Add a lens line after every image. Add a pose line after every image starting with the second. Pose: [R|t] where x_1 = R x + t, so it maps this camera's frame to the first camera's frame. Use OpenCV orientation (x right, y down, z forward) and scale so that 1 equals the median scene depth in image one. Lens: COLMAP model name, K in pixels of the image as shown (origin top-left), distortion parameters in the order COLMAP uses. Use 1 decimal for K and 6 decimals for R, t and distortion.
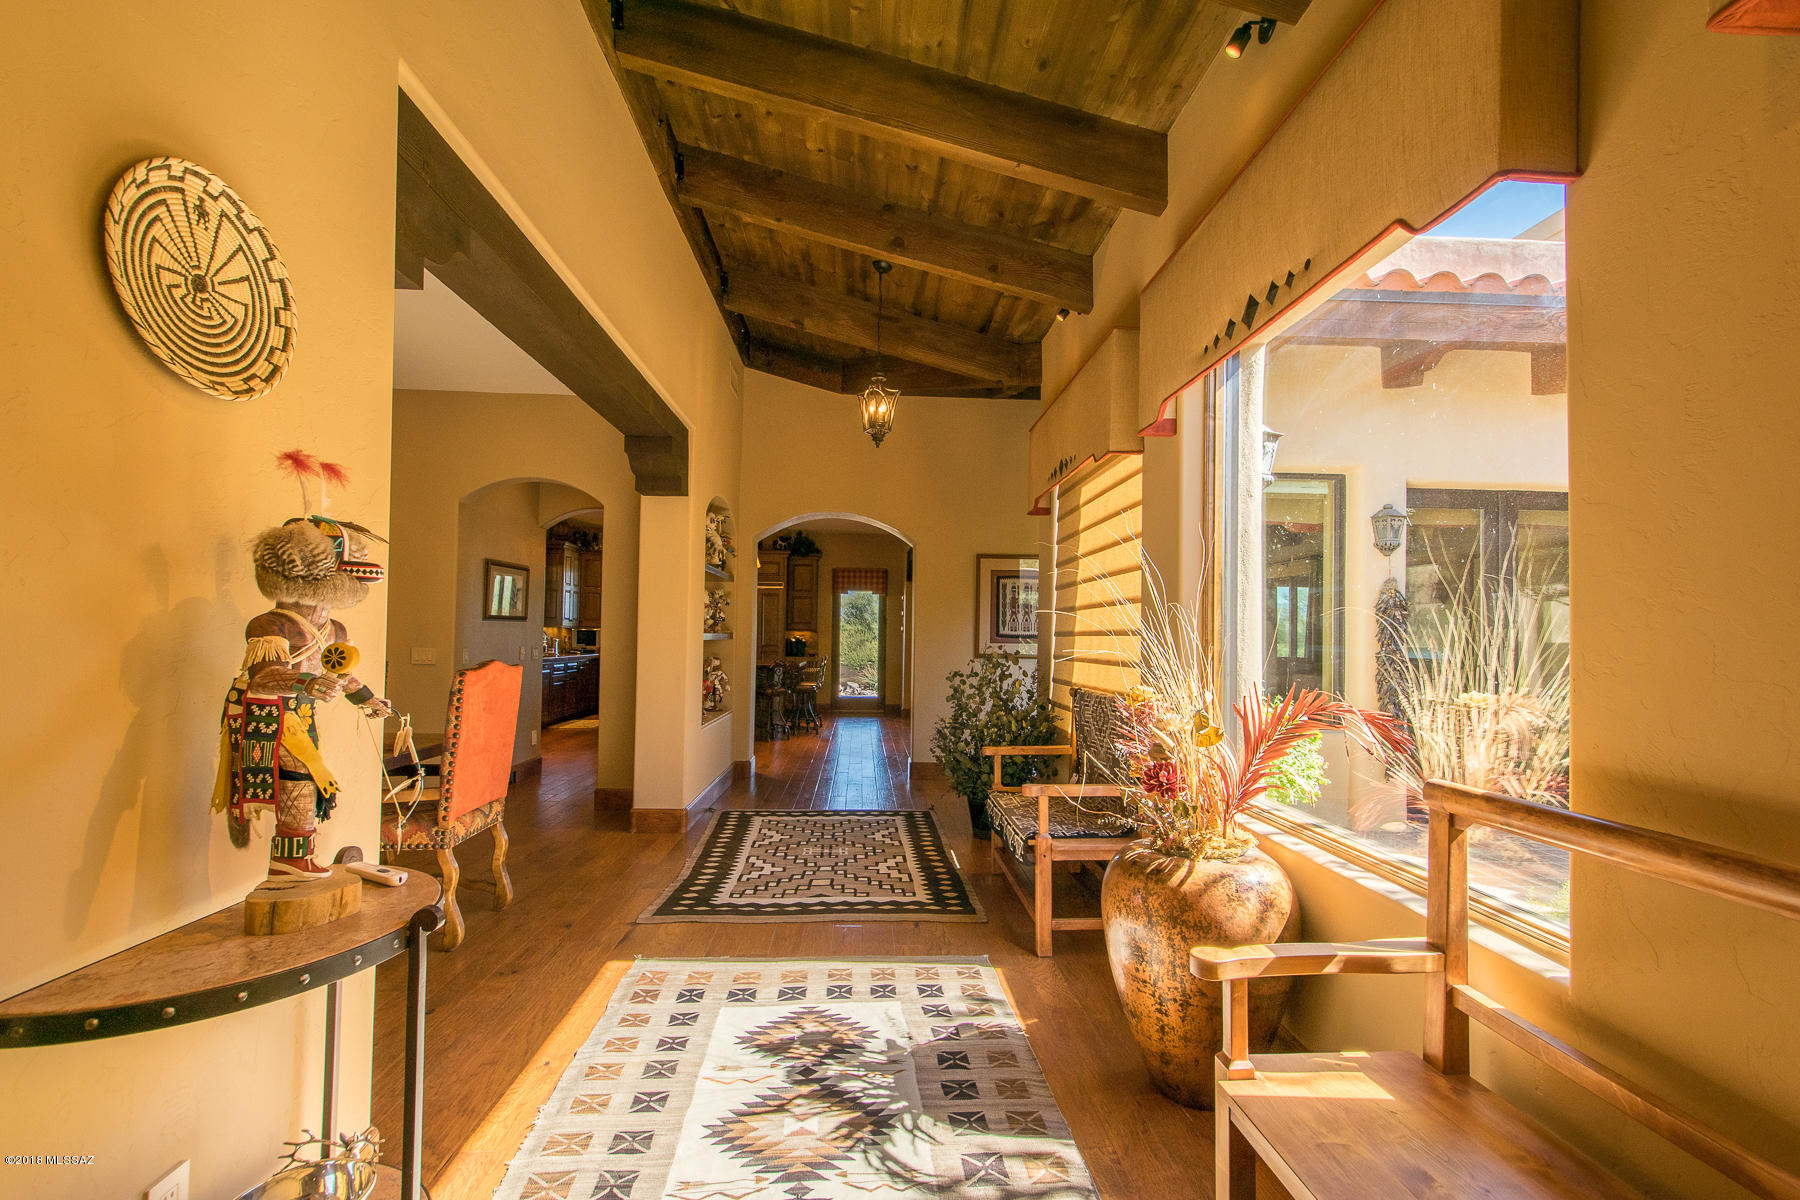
lens RADIAL K [[795.3, 0, 894.3], [0, 795.3, 617.2], [0, 0, 1]] dist [0.001558, -0.001382]
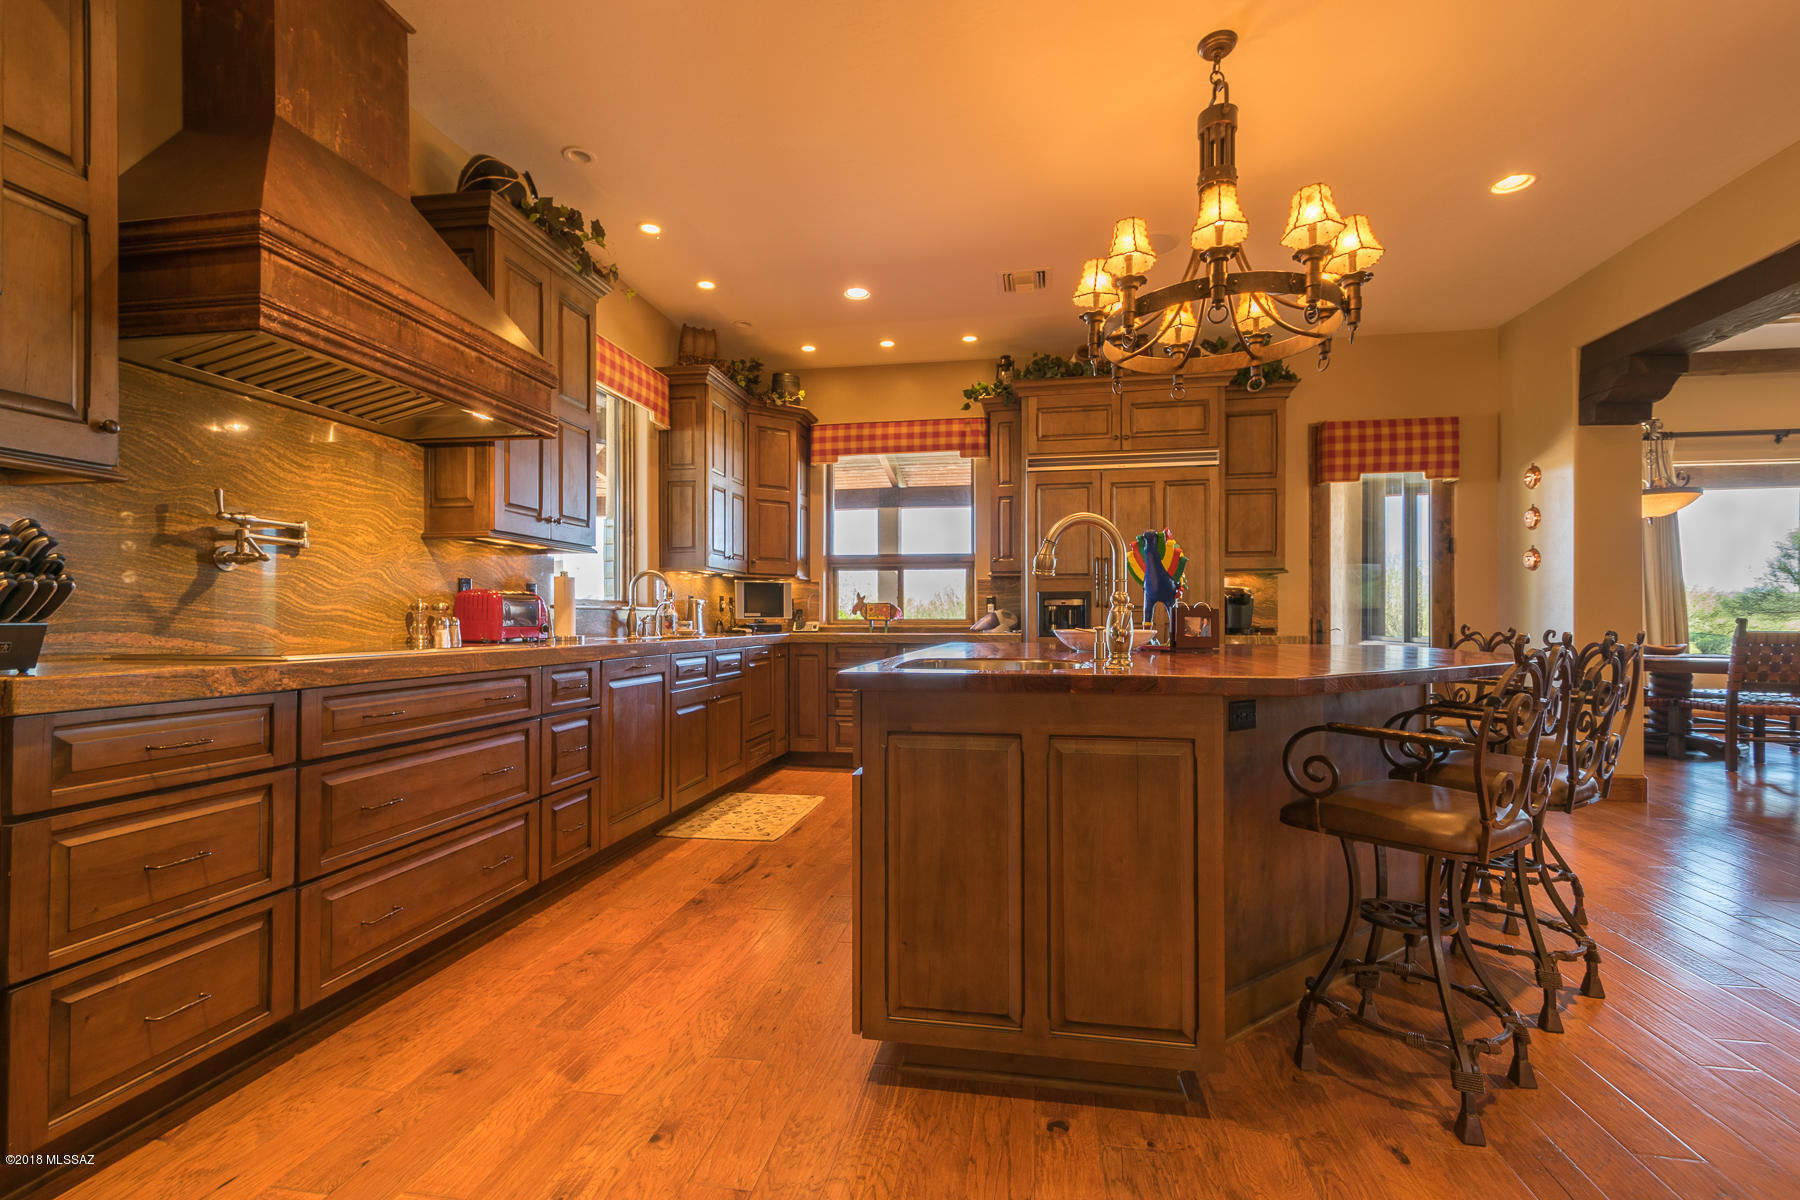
lens RADIAL K [[785.2, 0, 896.5], [0, 785.2, 619.0], [0, 0, 1]] dist [0.020434, -0.008248]
pose [[0.976603, -0.014605, -0.214554, -0.214998], [0.019199, 0.999629, 0.019343, 0.030295], [0.214192, -0.023009, 0.976521, 0.572880]]
